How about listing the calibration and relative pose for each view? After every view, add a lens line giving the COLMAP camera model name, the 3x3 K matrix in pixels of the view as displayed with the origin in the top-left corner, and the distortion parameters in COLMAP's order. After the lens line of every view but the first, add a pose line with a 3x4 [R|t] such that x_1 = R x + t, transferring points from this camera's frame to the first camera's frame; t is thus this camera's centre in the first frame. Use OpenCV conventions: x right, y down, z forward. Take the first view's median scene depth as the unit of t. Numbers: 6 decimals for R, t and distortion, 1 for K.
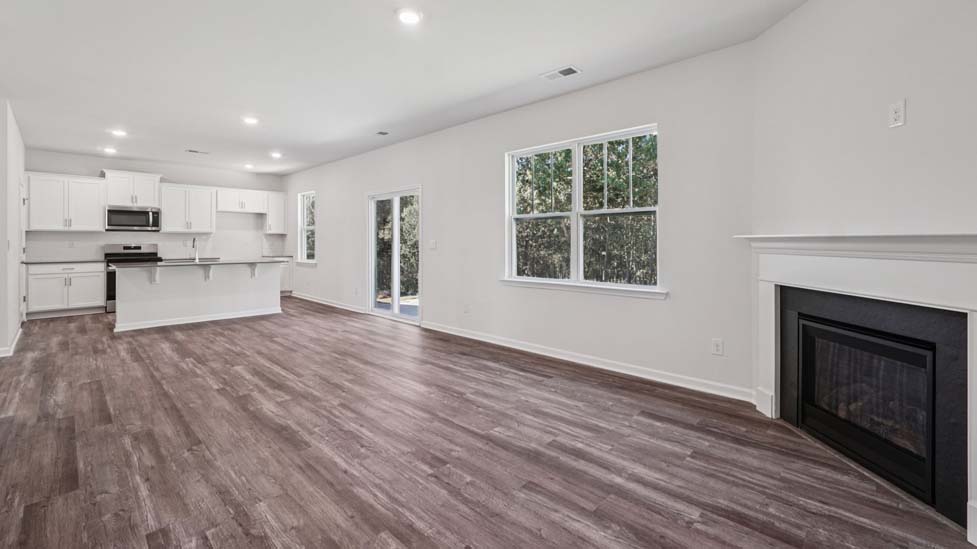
lens RADIAL K [[412.1, 0, 489.7], [0, 412.1, 241.8], [0, 0, 1]] dist [-0.022475, 0.010498]
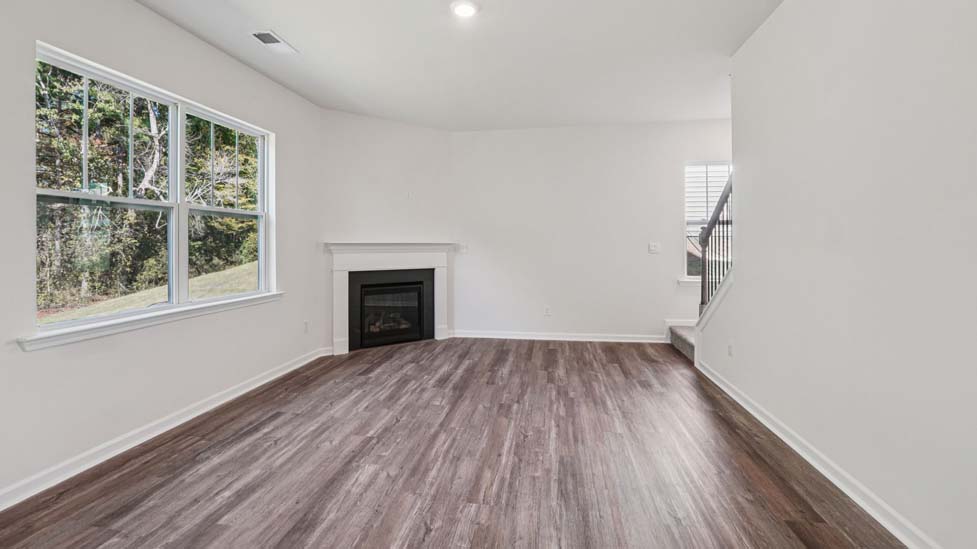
lens RADIAL K [[412.1, 0, 489.7], [0, 412.1, 241.8], [0, 0, 1]] dist [-0.022475, 0.010498]
pose [[-0.566352, 0.007631, 0.824128, -0.411051], [0.006649, 0.999967, -0.004690, -0.001628], [-0.824136, 0.002823, -0.566384, 0.604814]]
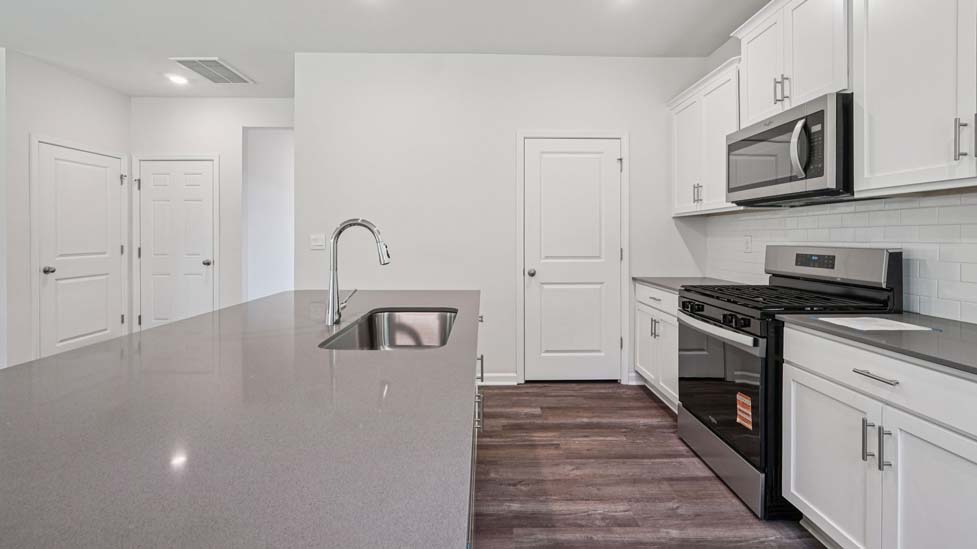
lens RADIAL K [[403.0, 0, 490.1], [0, 403.0, 240.2], [0, 0, 1]] dist [-0.017188, 0.000809]
pose [[-0.705620, 0.001217, -0.708590, -0.583972], [-0.004684, 0.999969, 0.006381, 0.000022], [0.708575, 0.007821, -0.705592, 1.154256]]
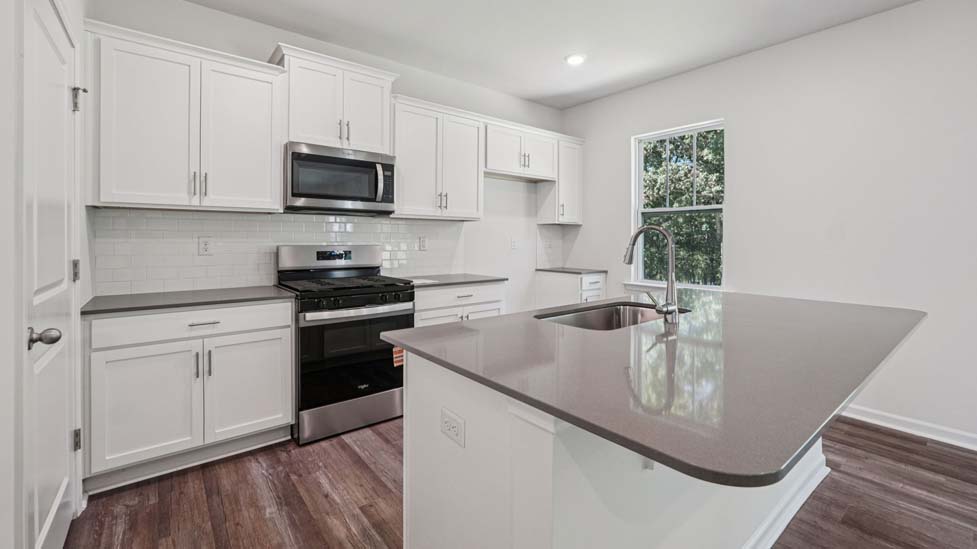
lens RADIAL K [[403.0, 0, 490.1], [0, 403.0, 240.2], [0, 0, 1]] dist [-0.017188, 0.000809]
pose [[0.990725, 0.000817, -0.135879, -0.749519], [-0.000863, 1.000000, -0.000278, 0.000115], [0.135878, 0.000393, 0.990725, 0.702442]]
